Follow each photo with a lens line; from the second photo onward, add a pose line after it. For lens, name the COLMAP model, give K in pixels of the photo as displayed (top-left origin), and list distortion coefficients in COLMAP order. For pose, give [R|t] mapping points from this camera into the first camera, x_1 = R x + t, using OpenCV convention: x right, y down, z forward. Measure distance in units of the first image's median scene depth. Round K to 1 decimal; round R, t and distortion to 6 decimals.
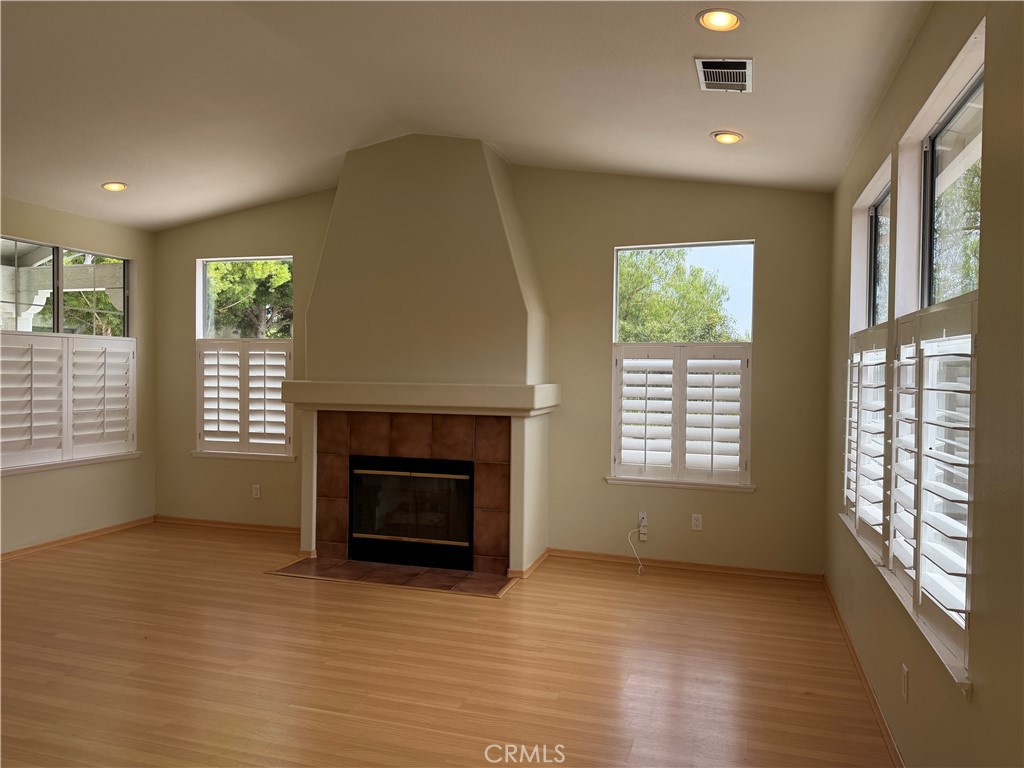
lens RADIAL K [[713.5, 0, 519.1], [0, 713.5, 382.0], [0, 0, 1]] dist [-0.005871, -0.018394]
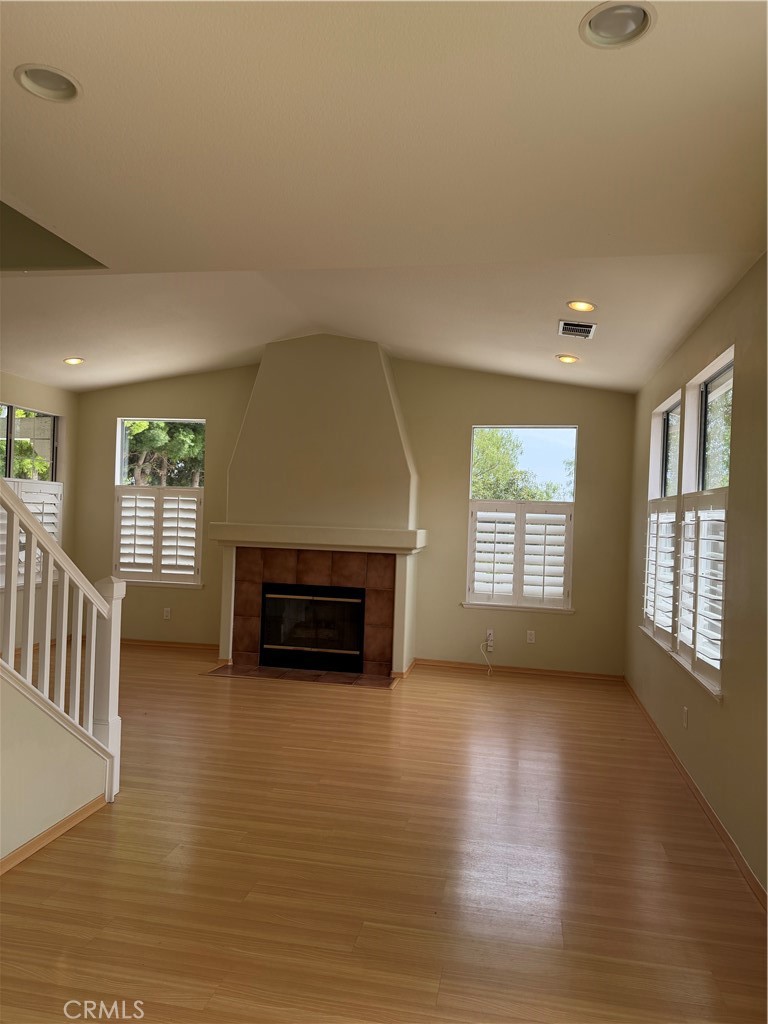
lens RADIAL K [[713.5, 0, 378.1], [0, 713.5, 514.4], [0, 0, 1]] dist [-0.005871, -0.018394]
pose [[0.994611, 0.024429, 0.100758, -0.172948], [-0.022779, 0.999587, -0.017497, -0.000679], [-0.101144, 0.015108, 0.994757, -0.290674]]
